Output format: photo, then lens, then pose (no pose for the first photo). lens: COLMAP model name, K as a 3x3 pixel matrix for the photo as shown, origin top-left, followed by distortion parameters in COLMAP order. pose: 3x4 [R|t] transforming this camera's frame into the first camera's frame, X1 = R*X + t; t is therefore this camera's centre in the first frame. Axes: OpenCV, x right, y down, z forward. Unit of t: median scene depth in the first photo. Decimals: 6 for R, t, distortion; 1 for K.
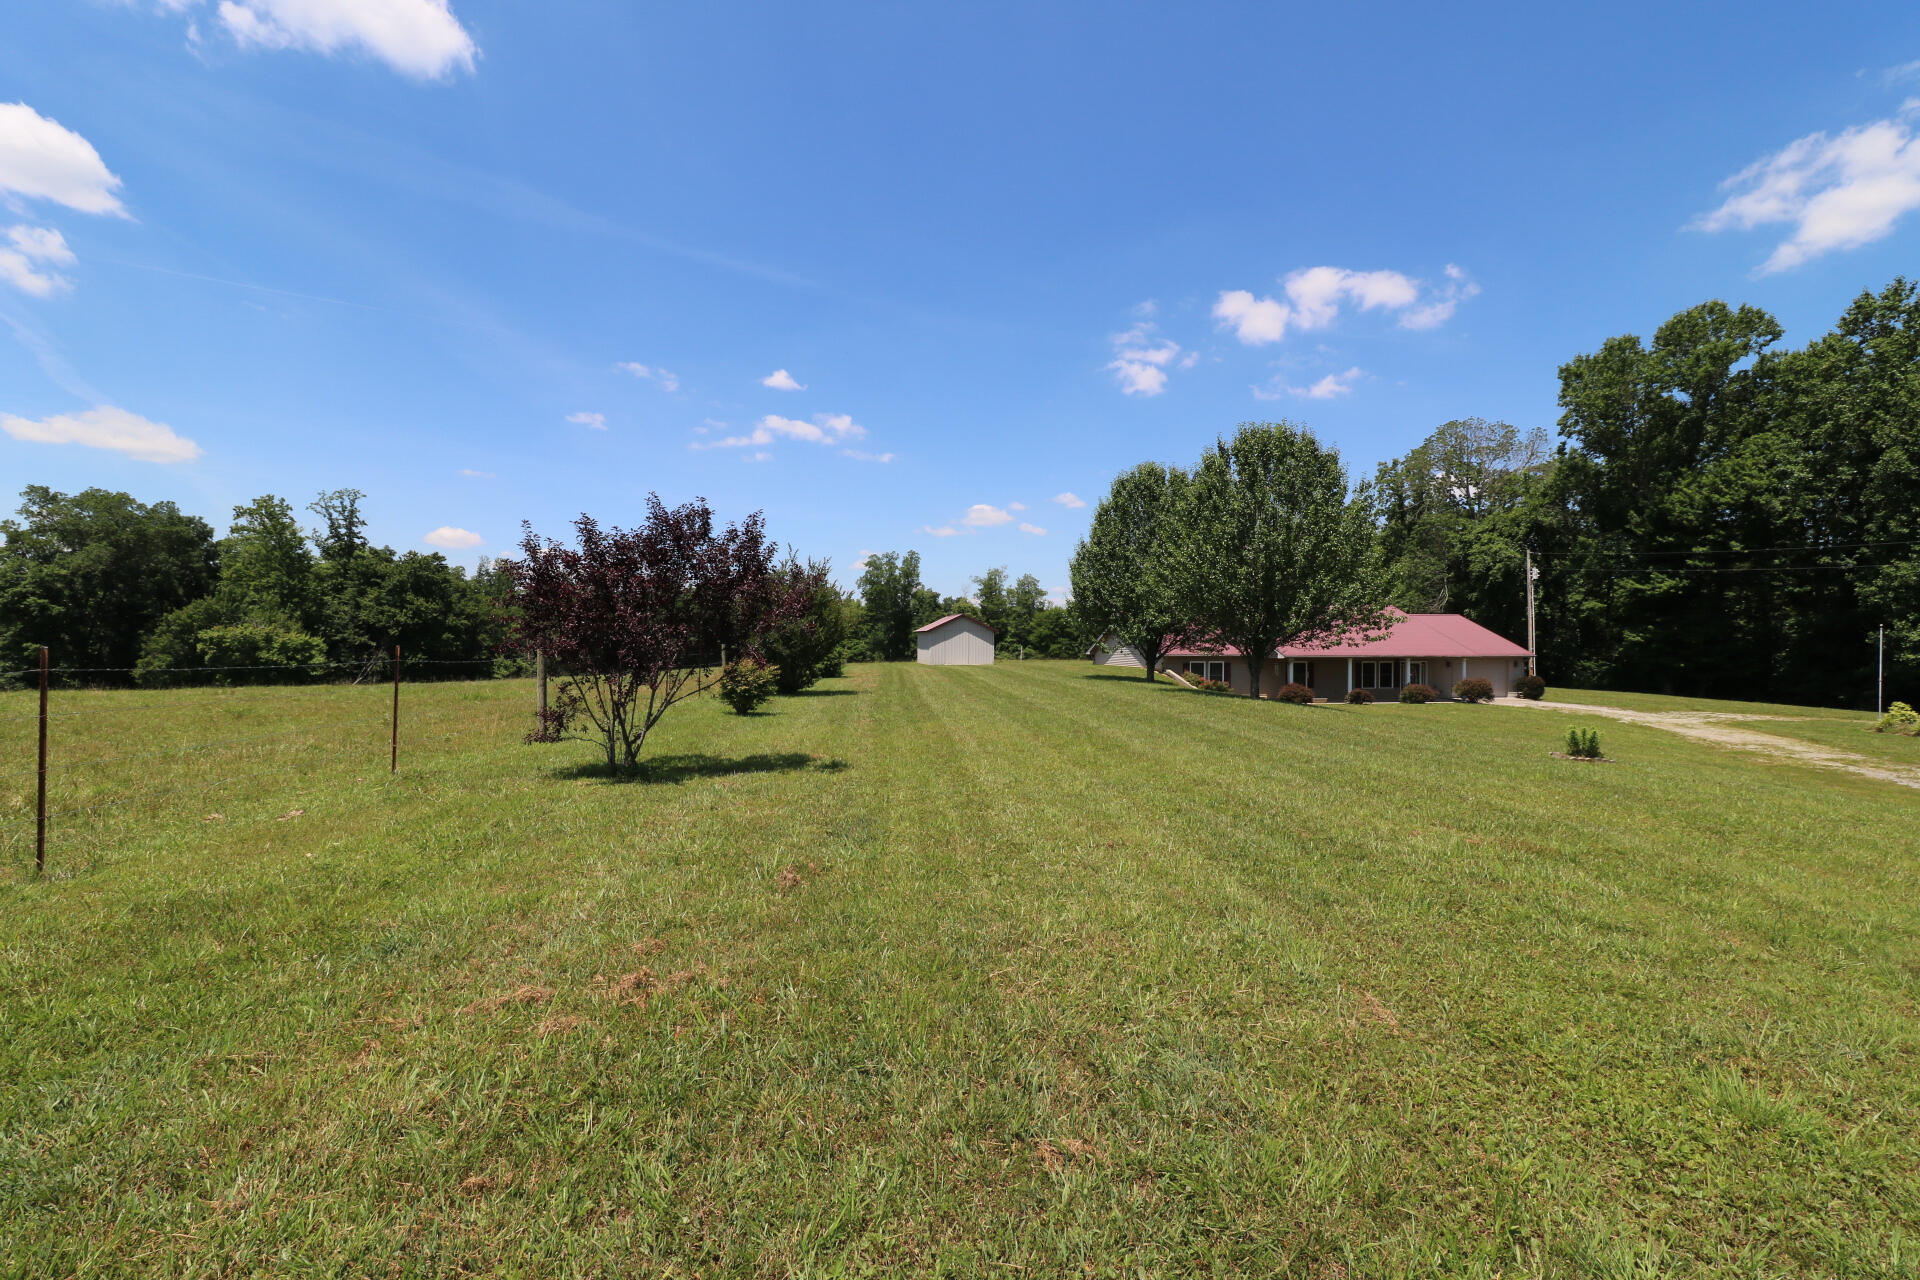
lens RADIAL K [[881.1, 0, 962.4], [0, 881.1, 647.3], [0, 0, 1]] dist [0.000201, -0.000250]
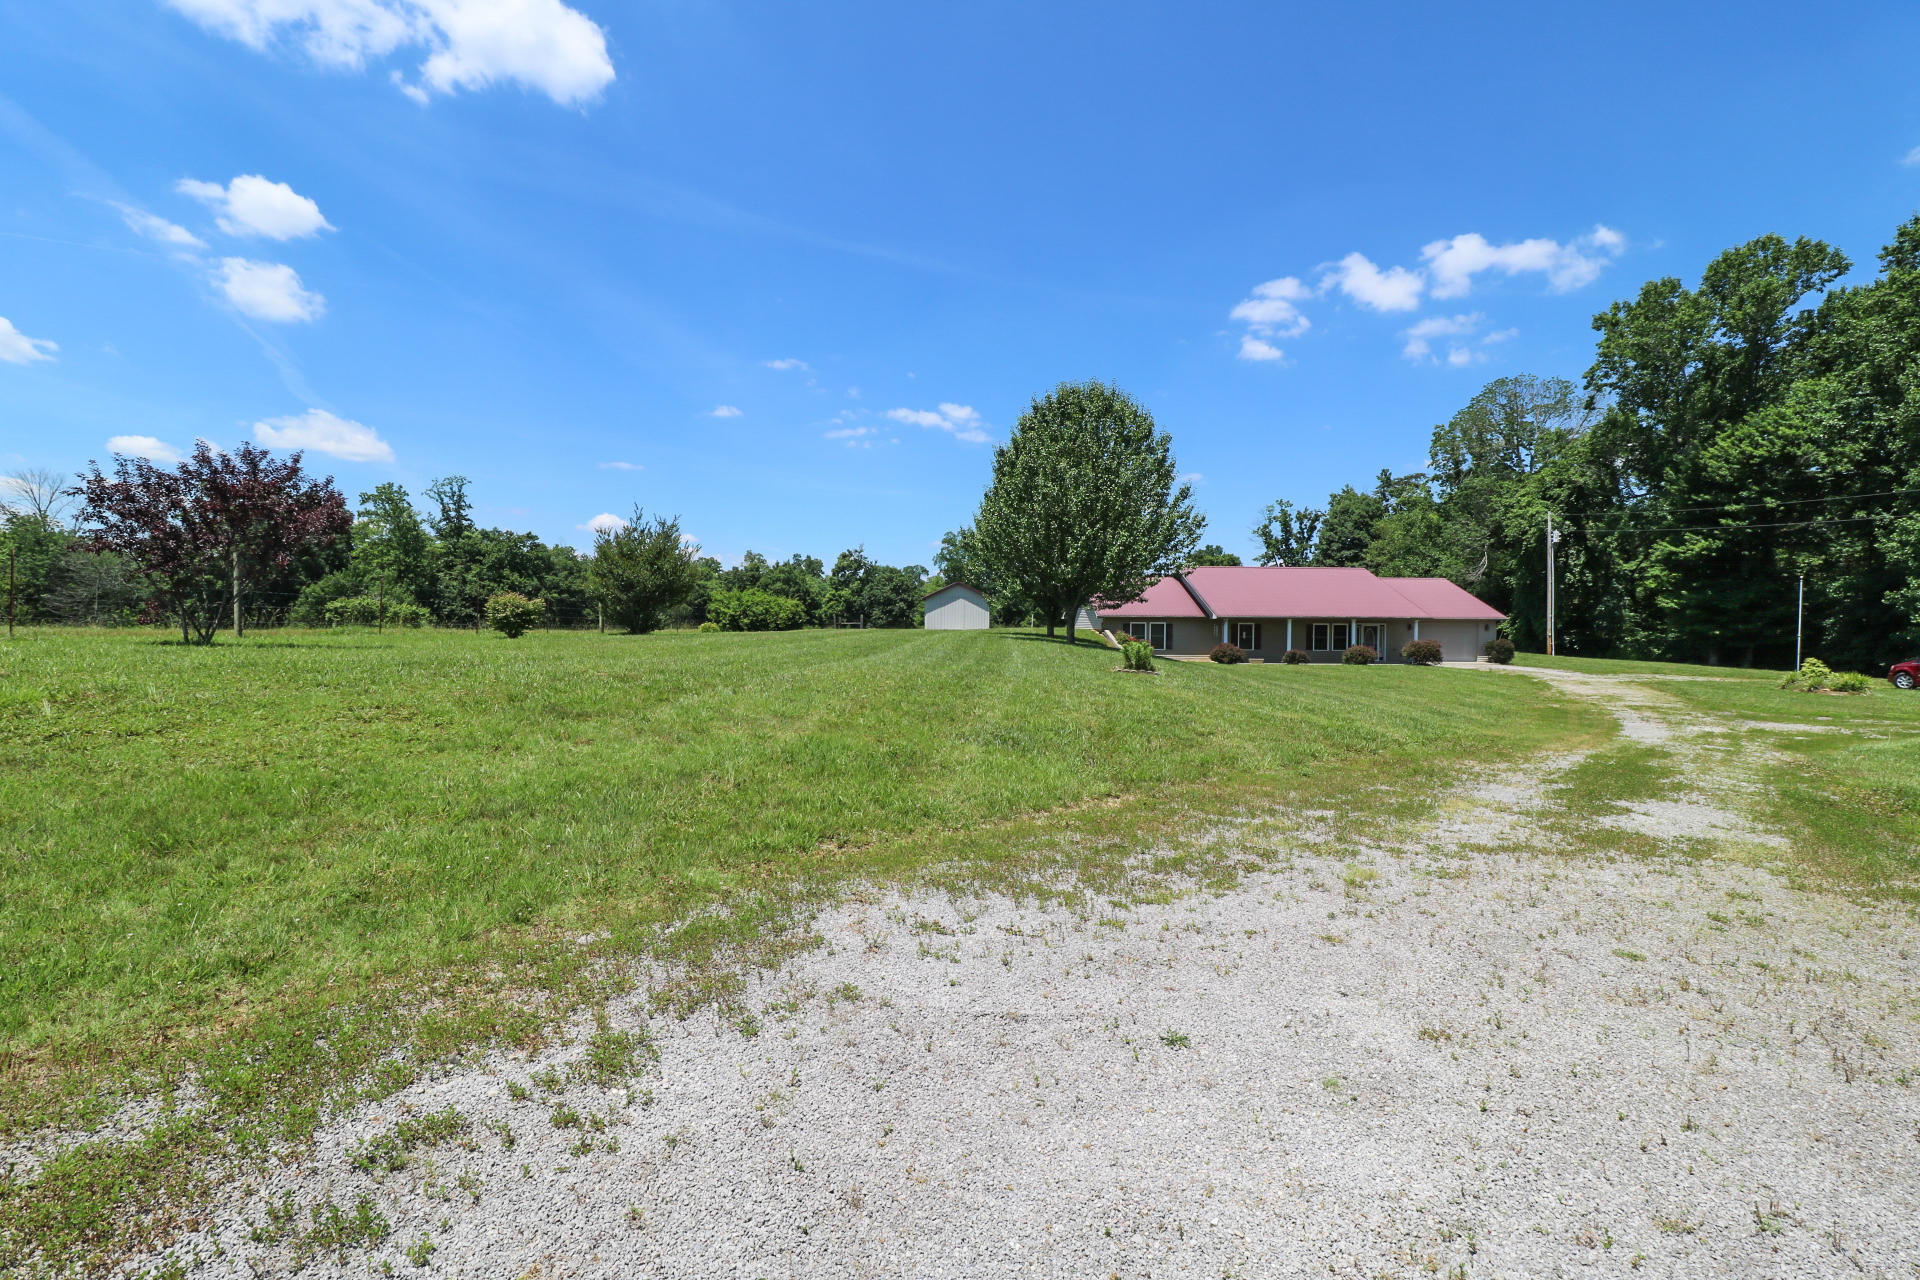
lens RADIAL K [[881.1, 0, 962.4], [0, 881.1, 647.3], [0, 0, 1]] dist [0.000201, -0.000250]
pose [[0.990174, 0.006297, -0.139698, 0.146395], [-0.003301, 0.999760, 0.021668, 0.016592], [0.139801, -0.020994, 0.989957, -0.029700]]
